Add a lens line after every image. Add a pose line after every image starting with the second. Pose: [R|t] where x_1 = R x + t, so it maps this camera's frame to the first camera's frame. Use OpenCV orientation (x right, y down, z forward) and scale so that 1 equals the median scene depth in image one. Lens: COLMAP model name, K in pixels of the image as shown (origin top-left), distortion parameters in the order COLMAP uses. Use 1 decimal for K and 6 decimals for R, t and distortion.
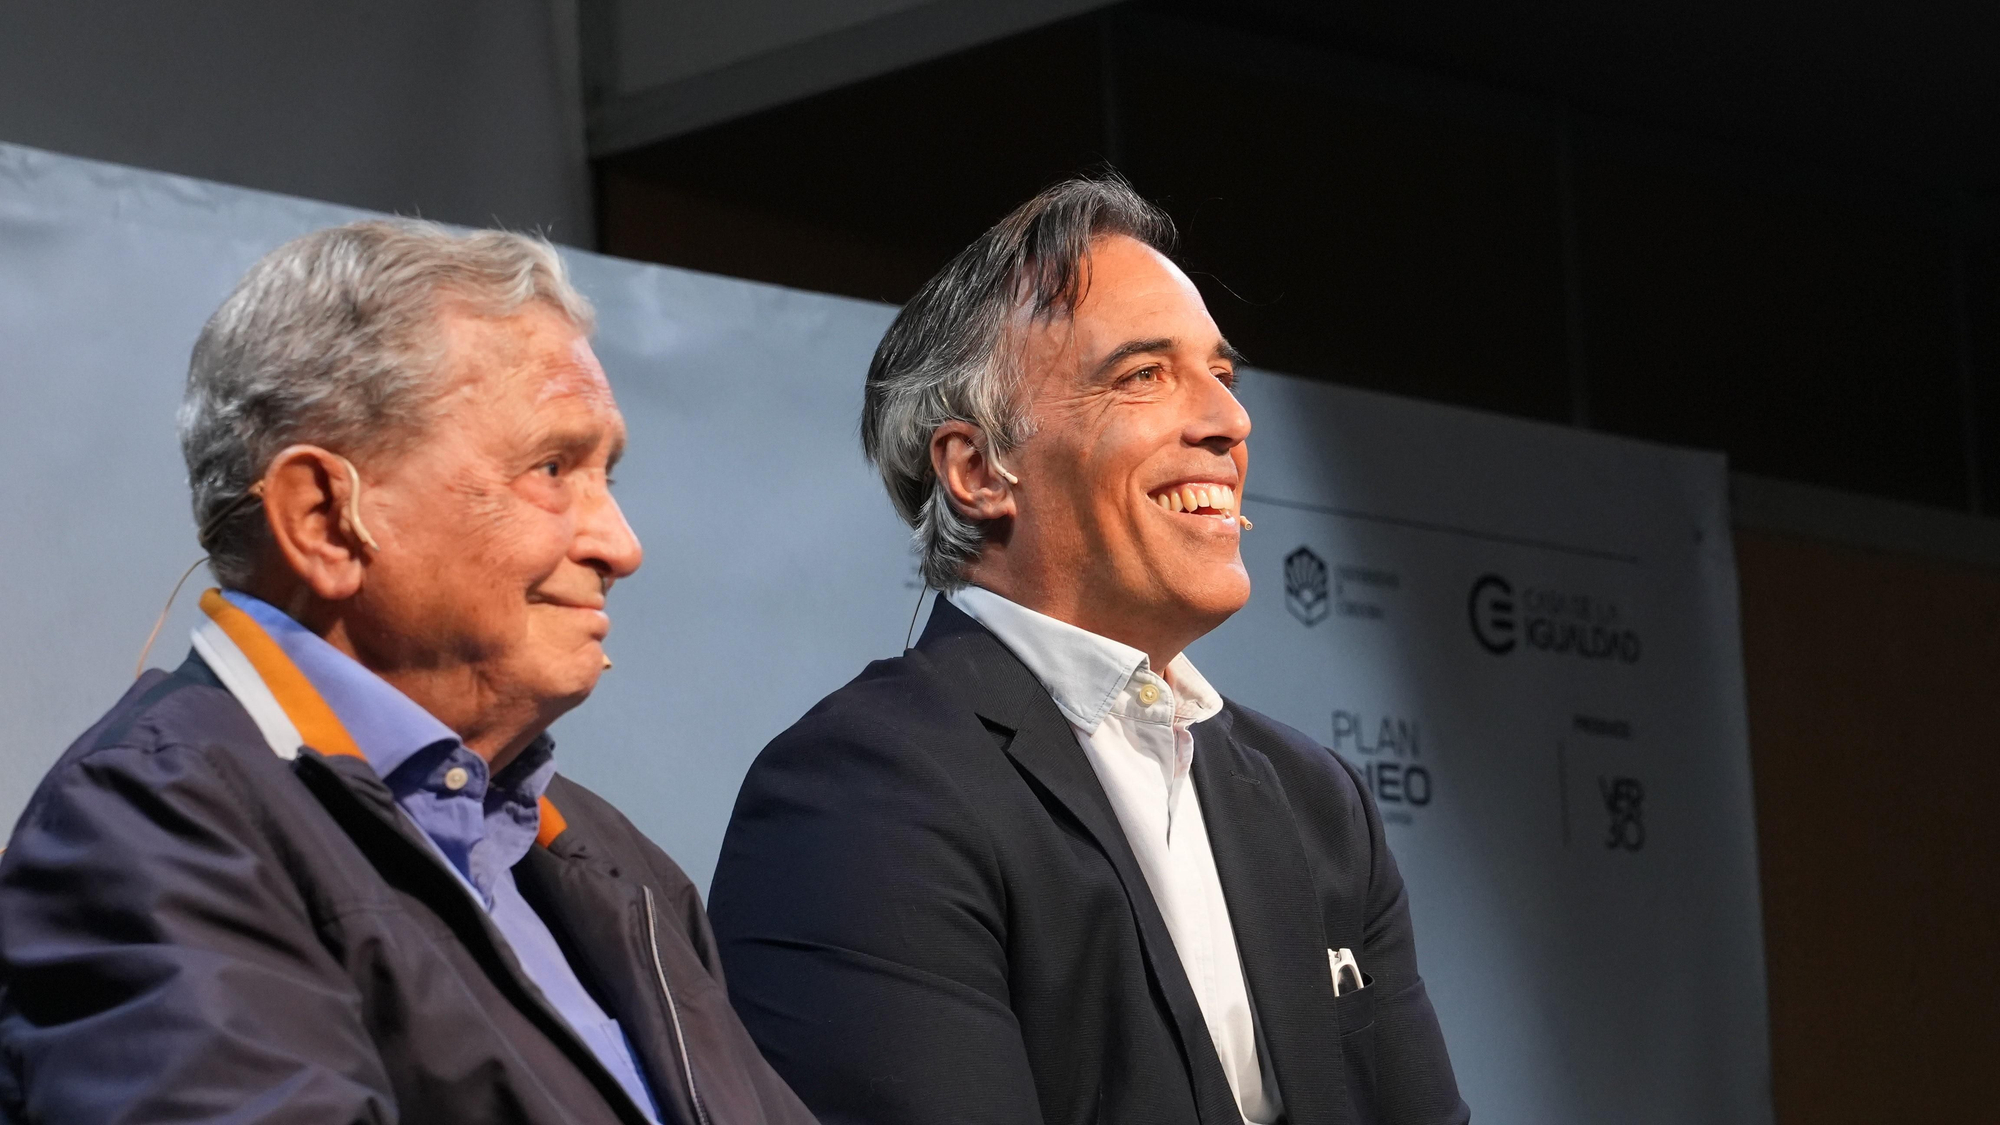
lens RADIAL K [[5906.0, 0, 1000.0], [0, 5906.0, 562.5], [0, 0, 1]] dist [0.505878, -0.870613]
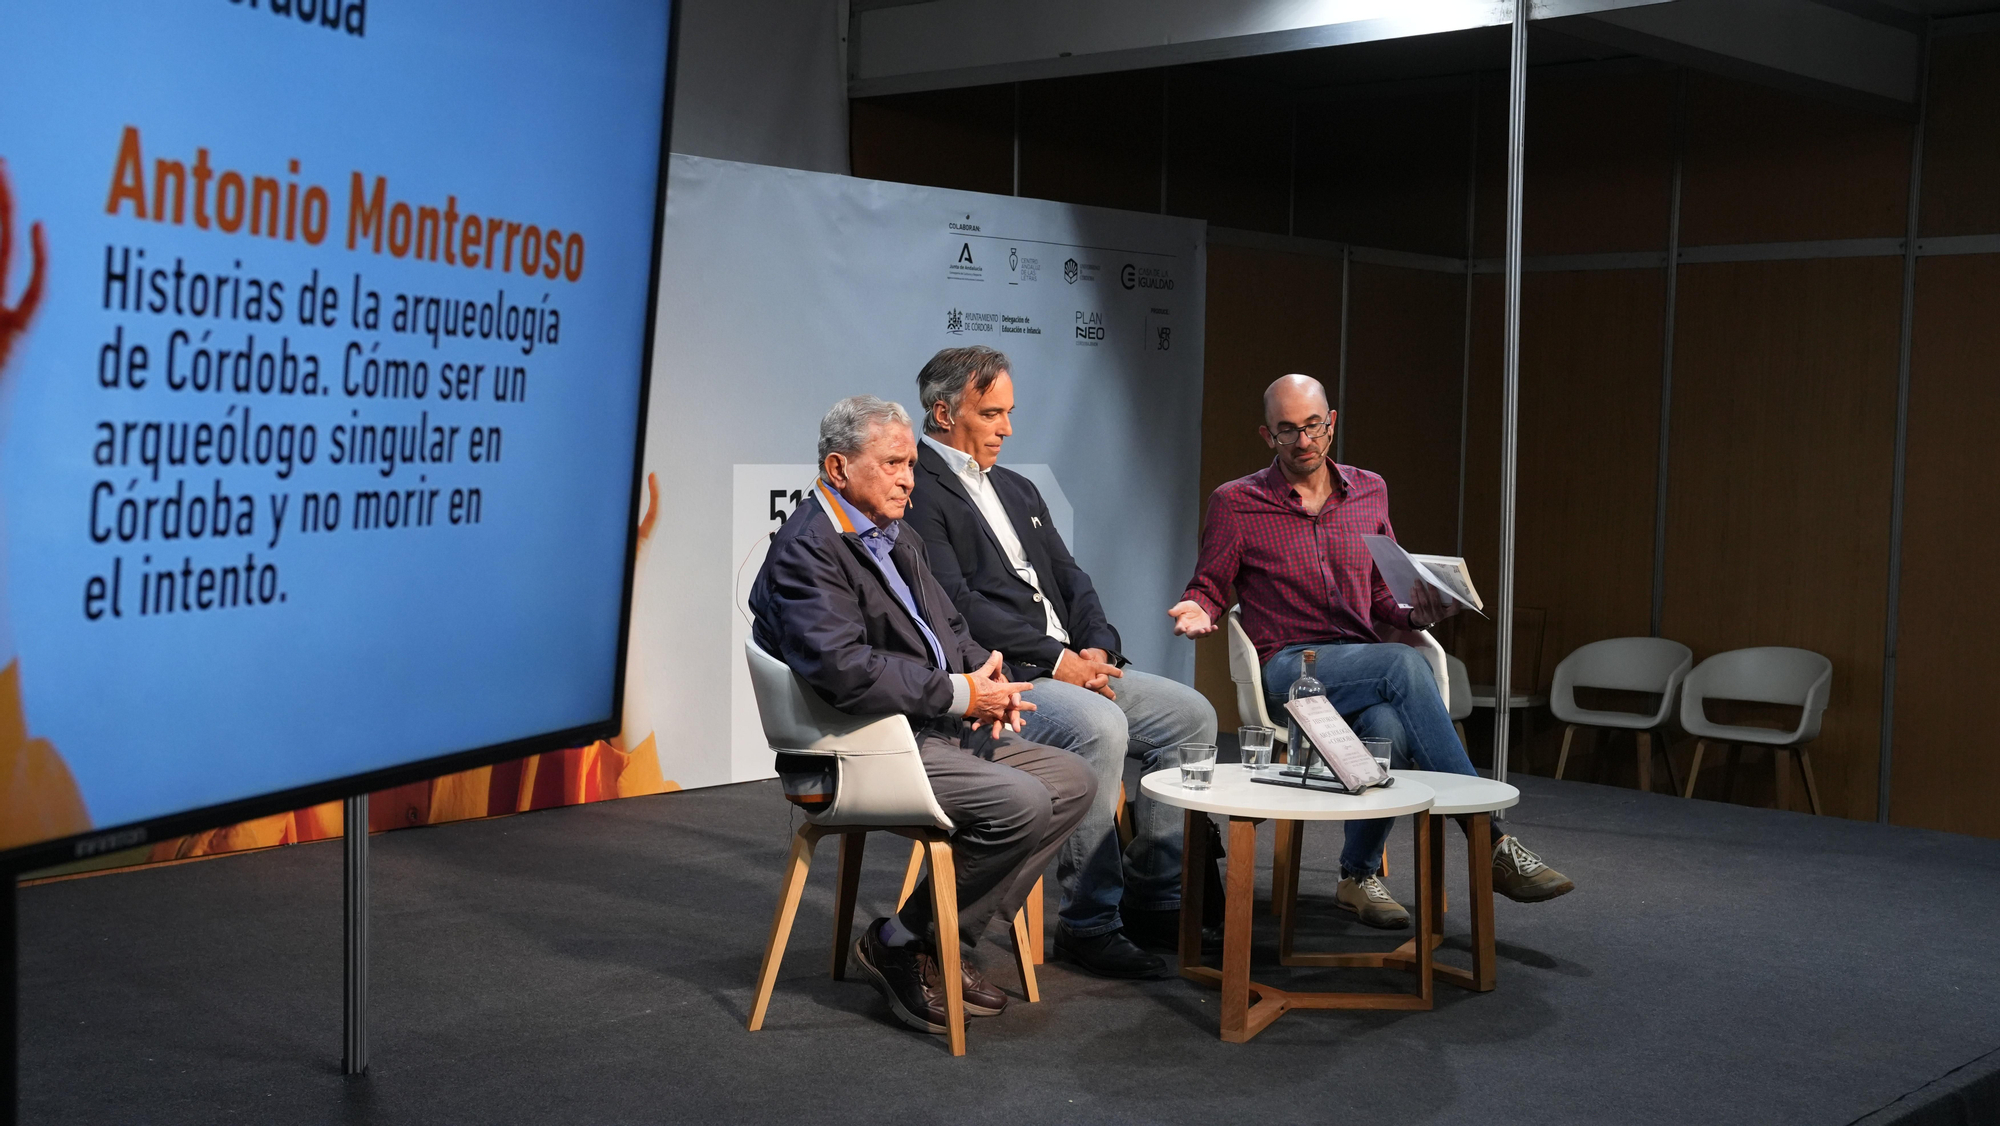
lens RADIAL K [[2399.5, 0, 1000.0], [0, 2399.5, 563.0], [0, 0, 1]] dist [0.004313, 0.003344]
pose [[0.997152, 0.063221, 0.041123, -0.029026], [-0.071289, 0.968063, 0.240358, -0.150318], [-0.024614, -0.242605, 0.969813, -0.285492]]
